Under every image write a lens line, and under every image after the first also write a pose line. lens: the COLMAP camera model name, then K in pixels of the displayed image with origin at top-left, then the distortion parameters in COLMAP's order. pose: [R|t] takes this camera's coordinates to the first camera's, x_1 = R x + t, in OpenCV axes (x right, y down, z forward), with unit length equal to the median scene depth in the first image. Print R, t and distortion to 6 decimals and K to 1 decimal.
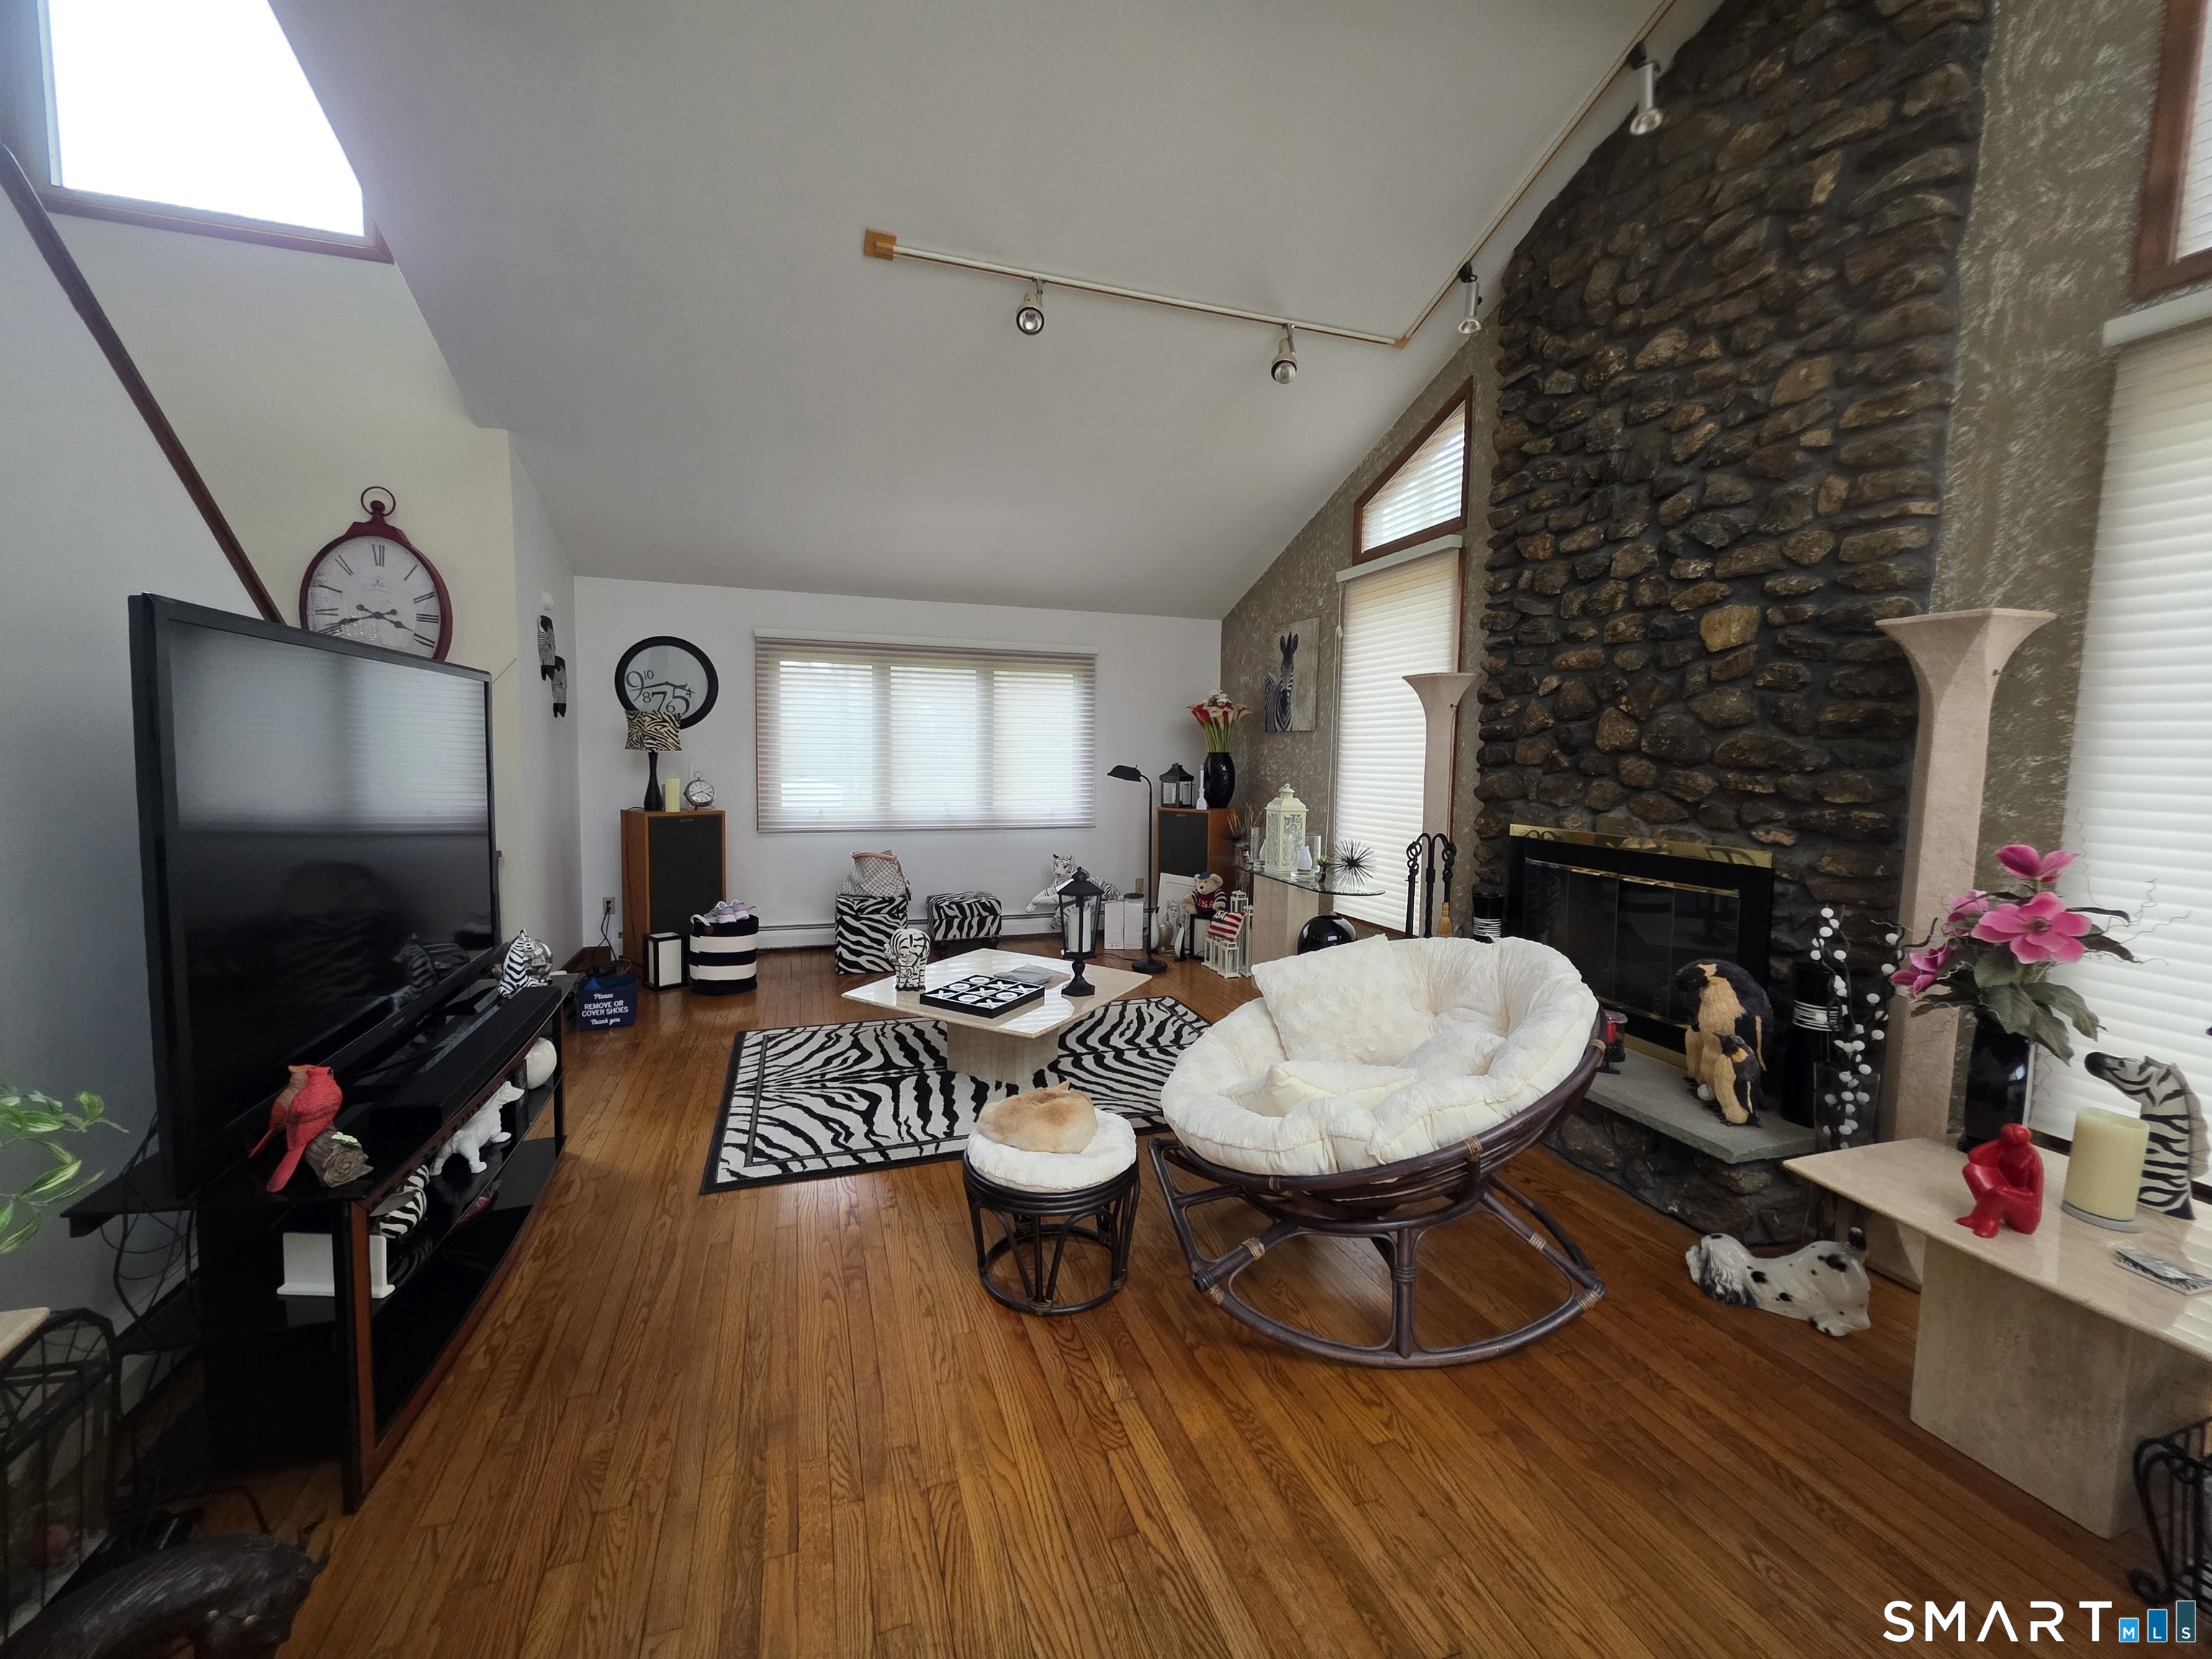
lens RADIAL K [[885.1, 0, 1105.5], [0, 885.1, 825.3], [0, 0, 1]] dist [0.001531, -0.000064]
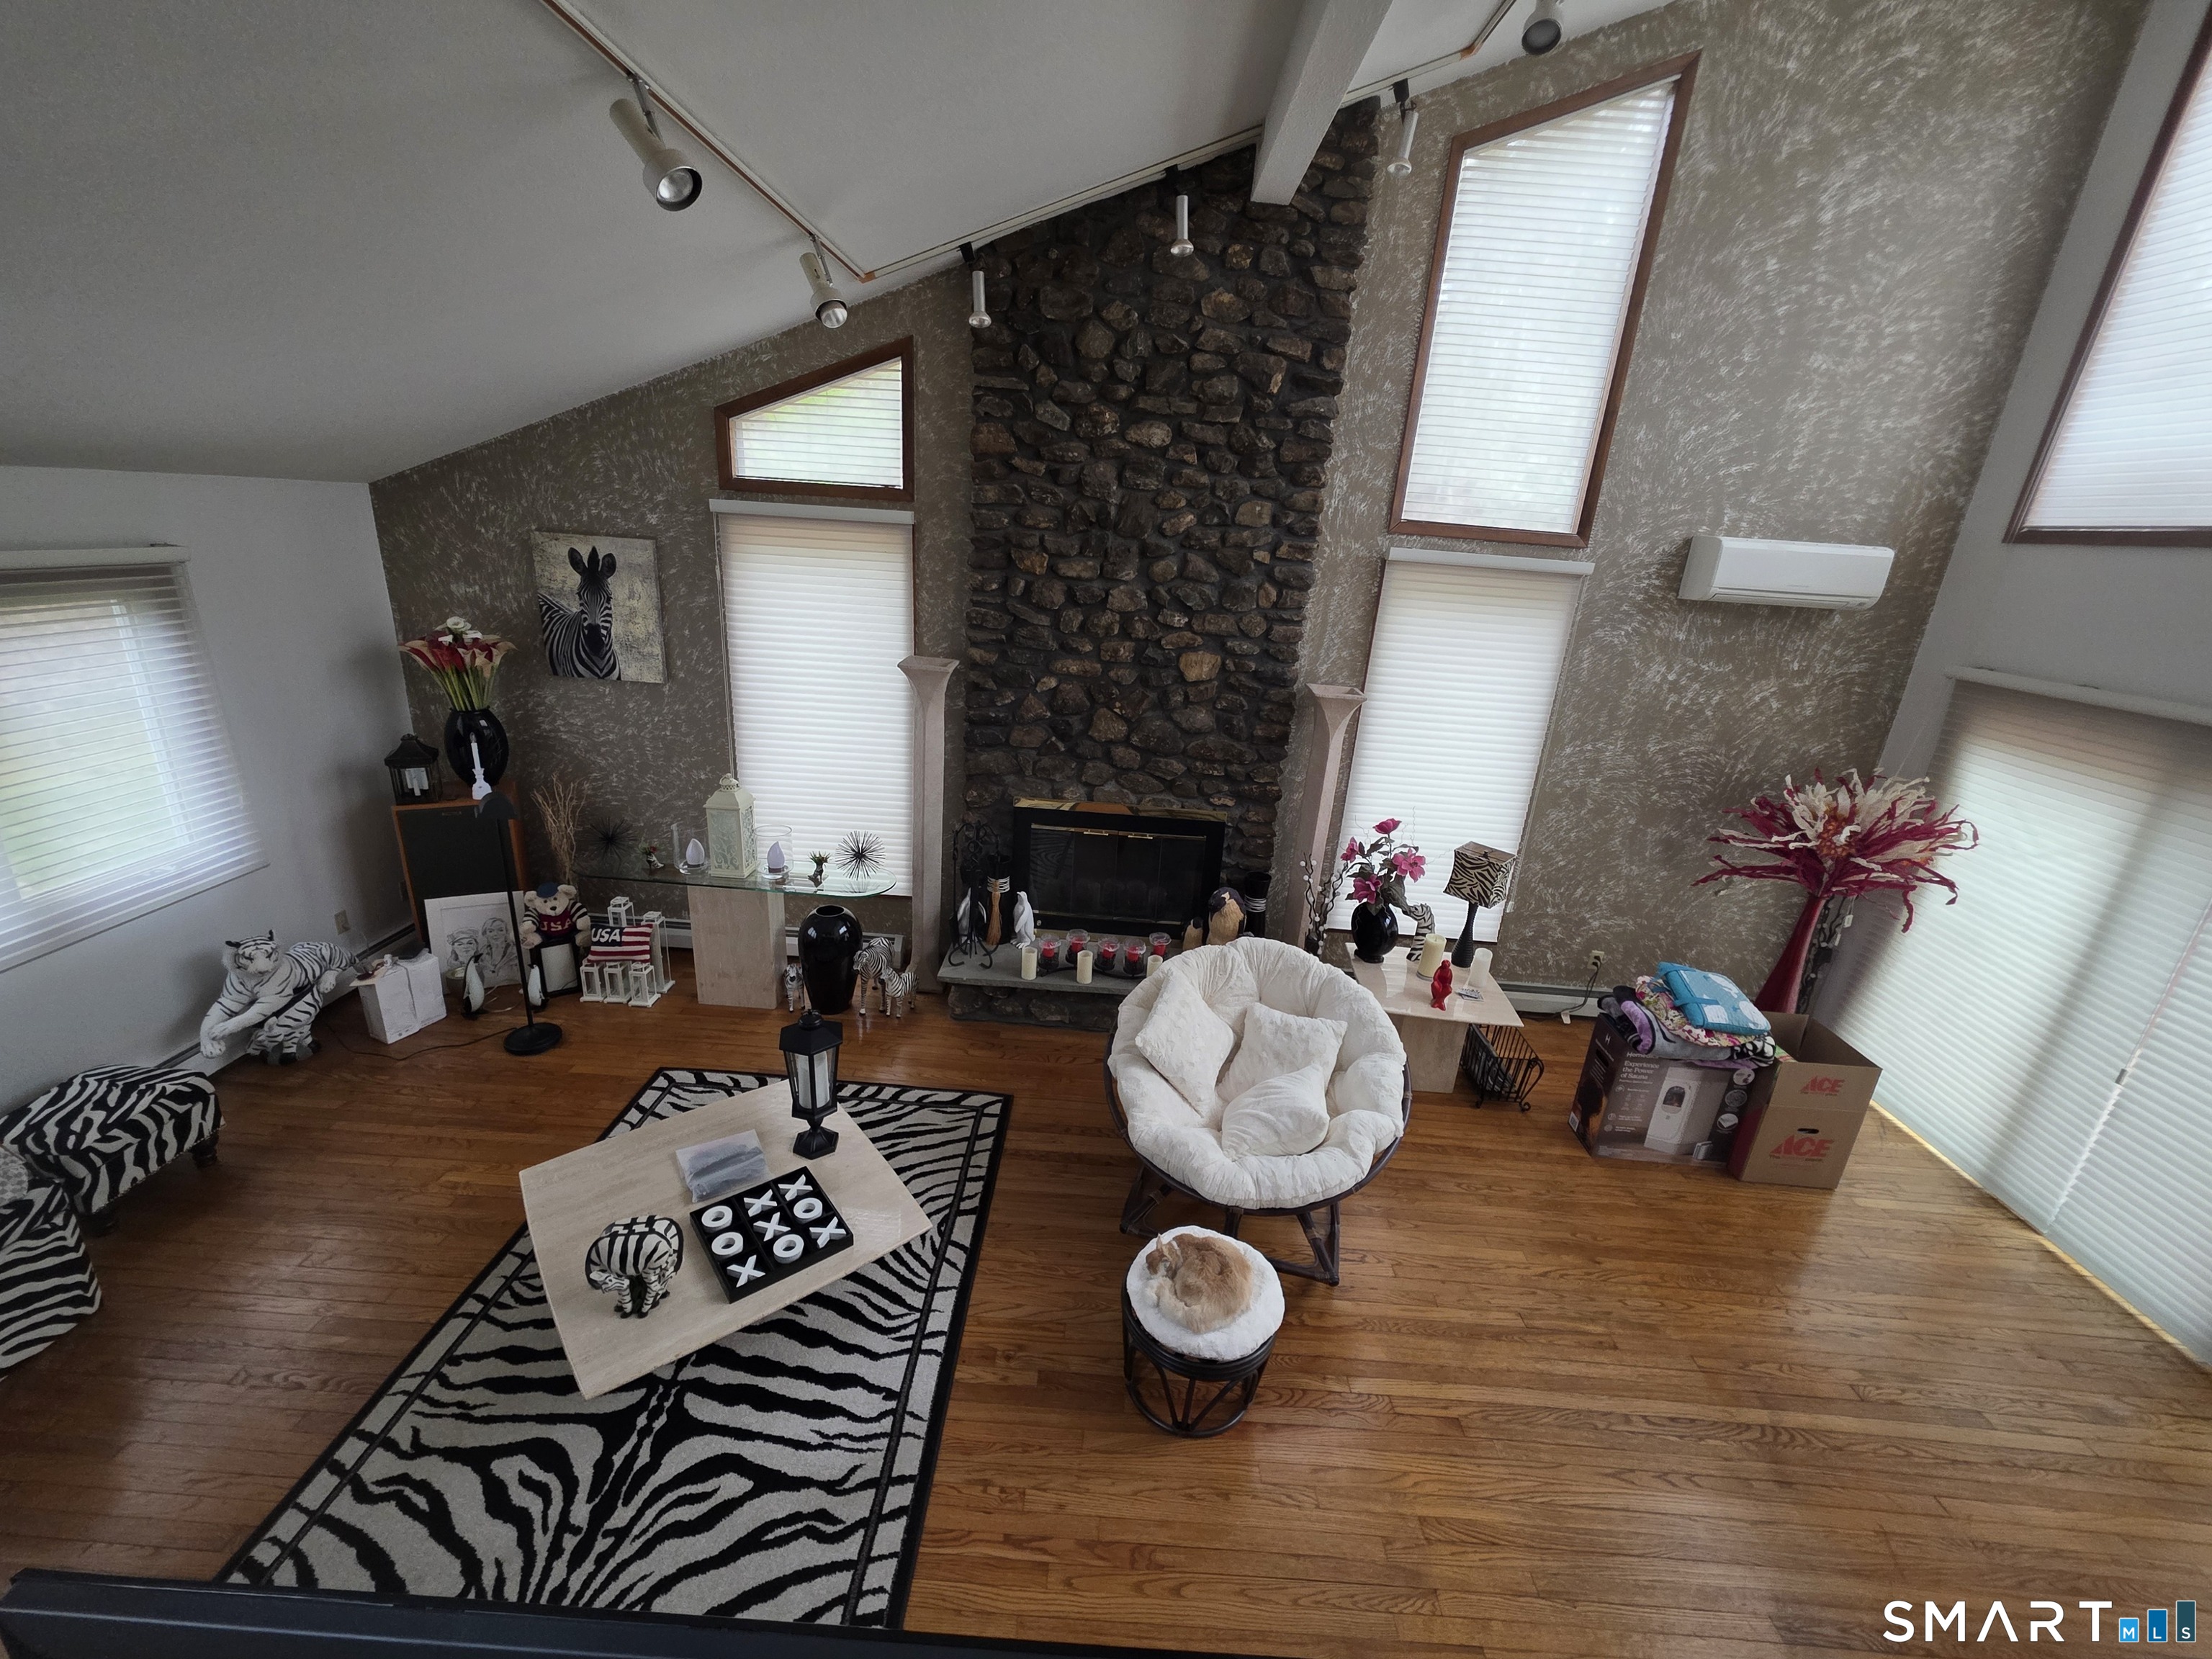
lens RADIAL K [[885.1, 0, 1104.9], [0, 885.1, 821.5], [0, 0, 1]] dist [0.001531, -0.000064]
pose [[0.344666, -0.295247, 0.891086, -0.651485], [0.015635, 0.950925, 0.309026, -0.386711], [-0.938595, -0.092579, 0.332368, 0.566194]]
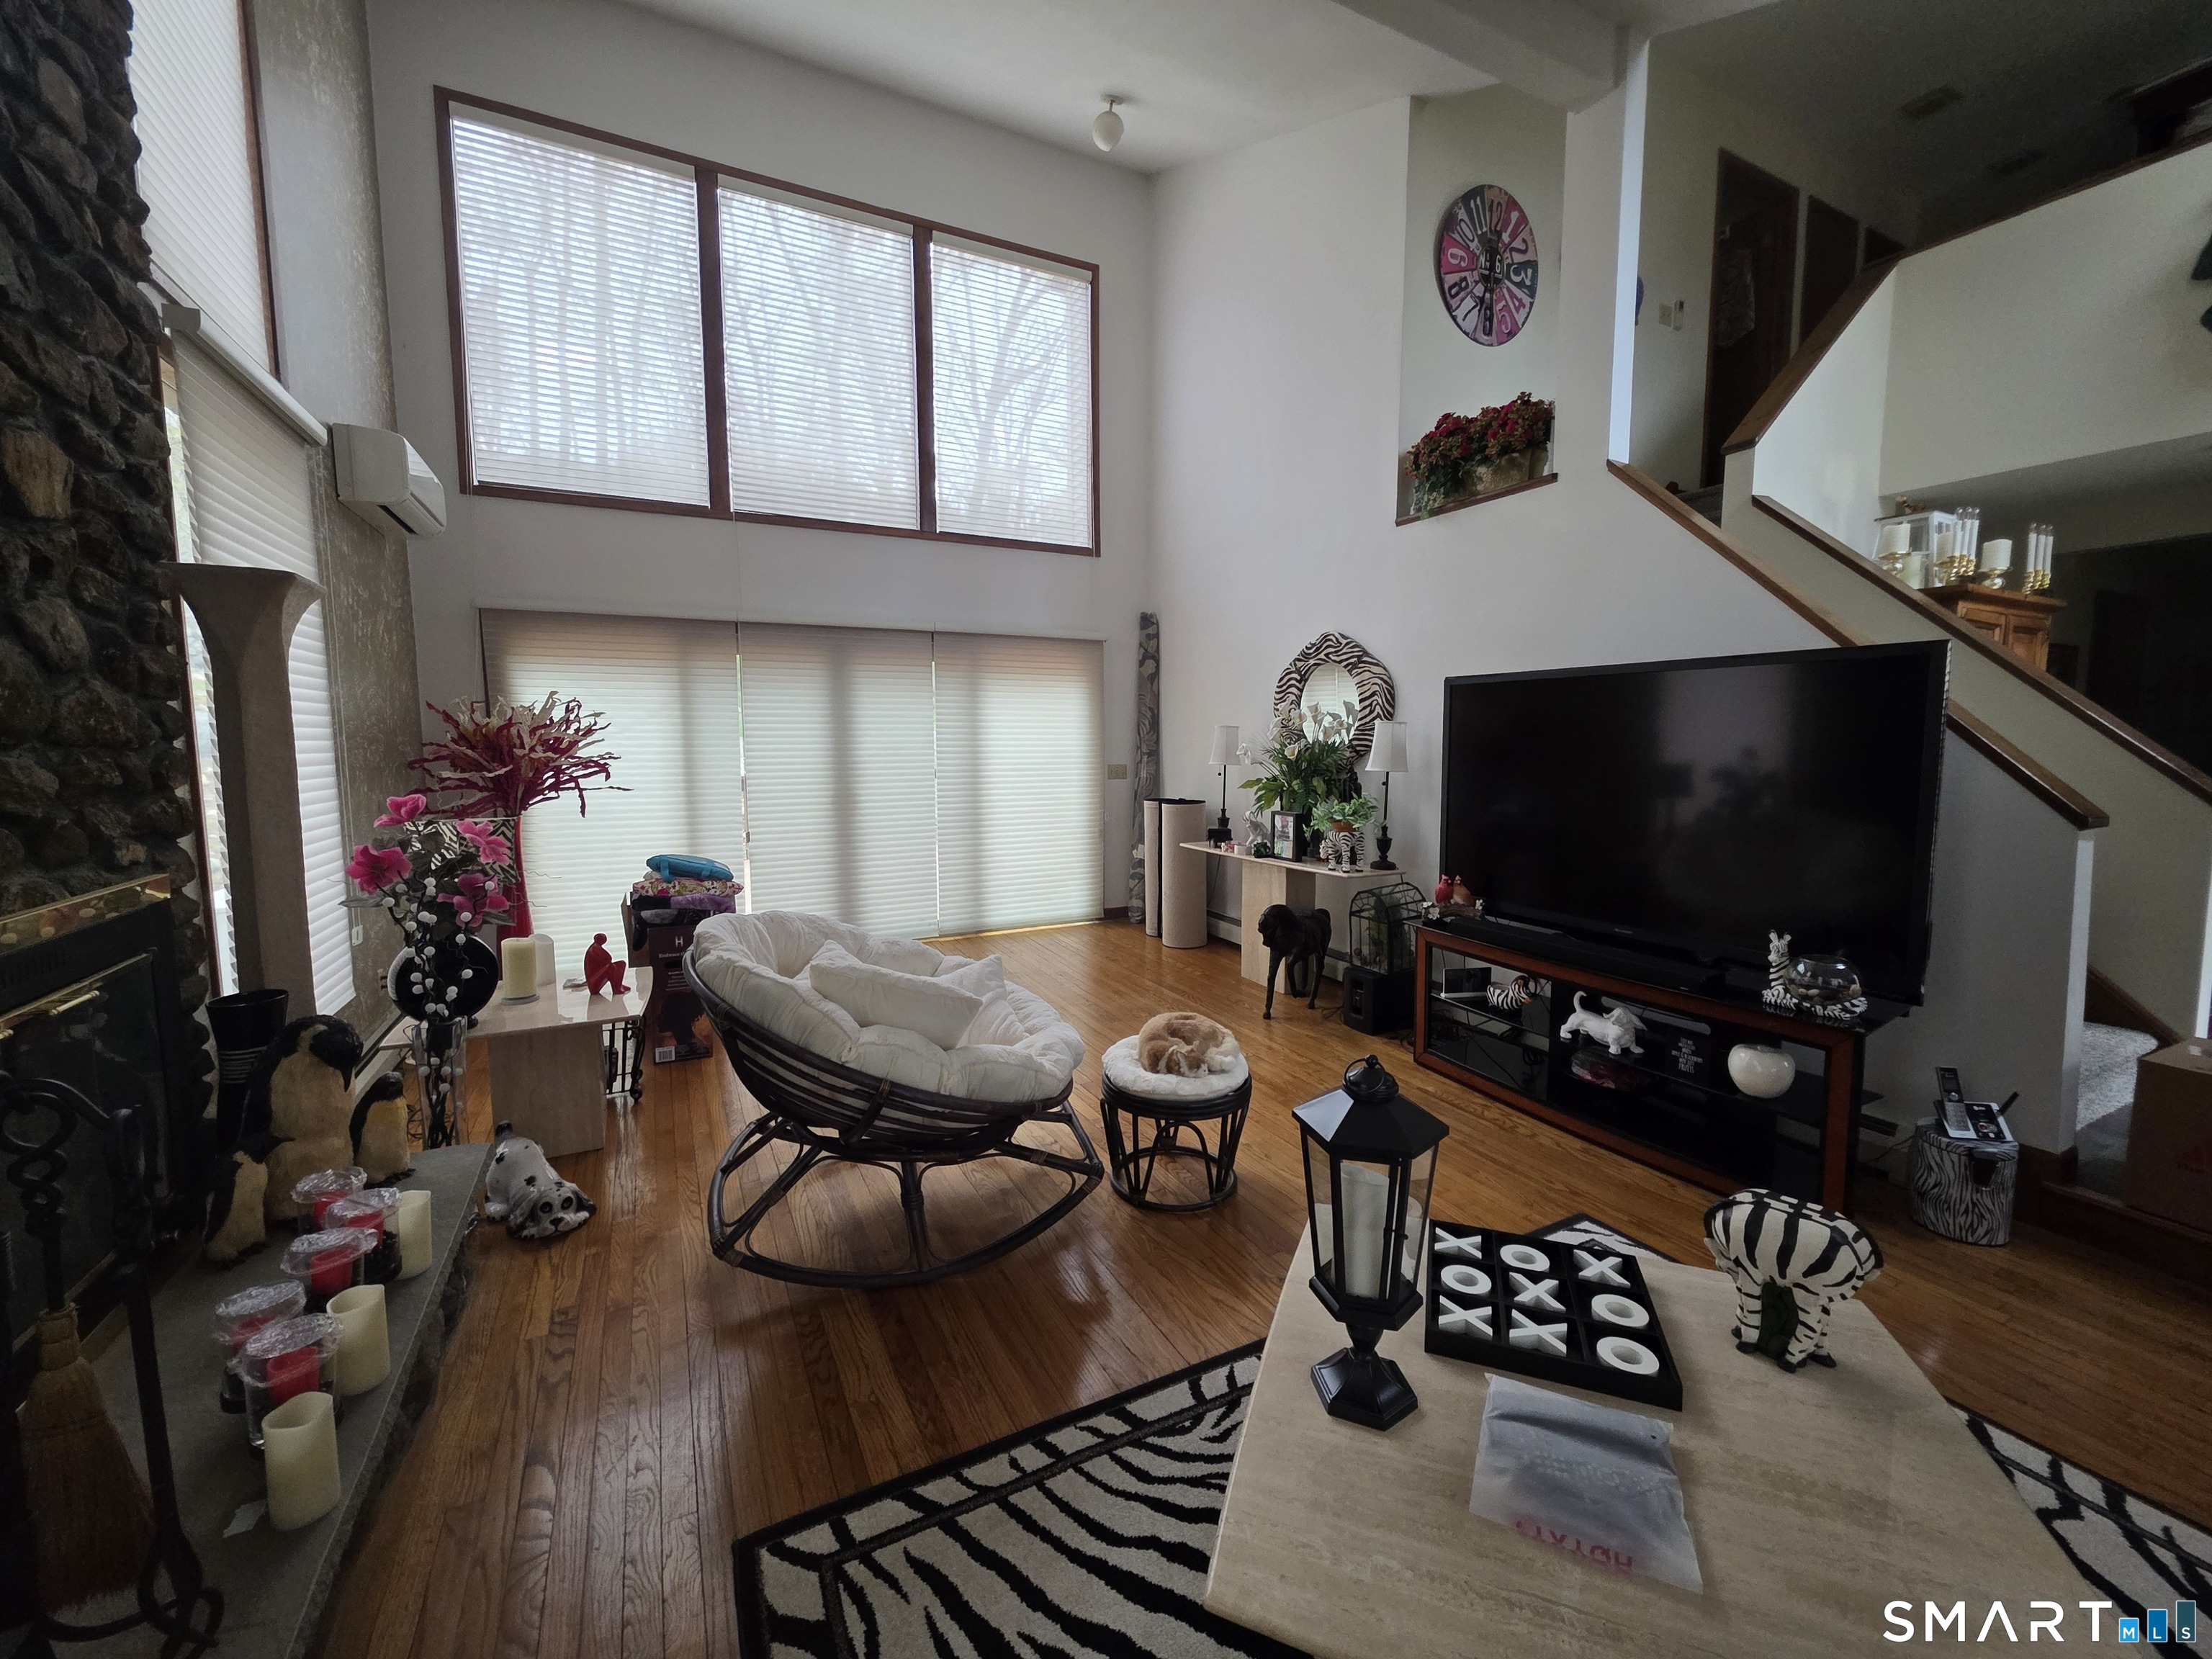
lens RADIAL K [[885.1, 0, 1094.4], [0, 885.1, 819.4], [0, 0, 1]] dist [0.001531, -0.000064]
pose [[-0.988468, 0.002270, -0.151415, 0.181240], [-0.024003, 0.984899, 0.171460, -0.105969], [0.149517, 0.173117, -0.973486, 1.491723]]
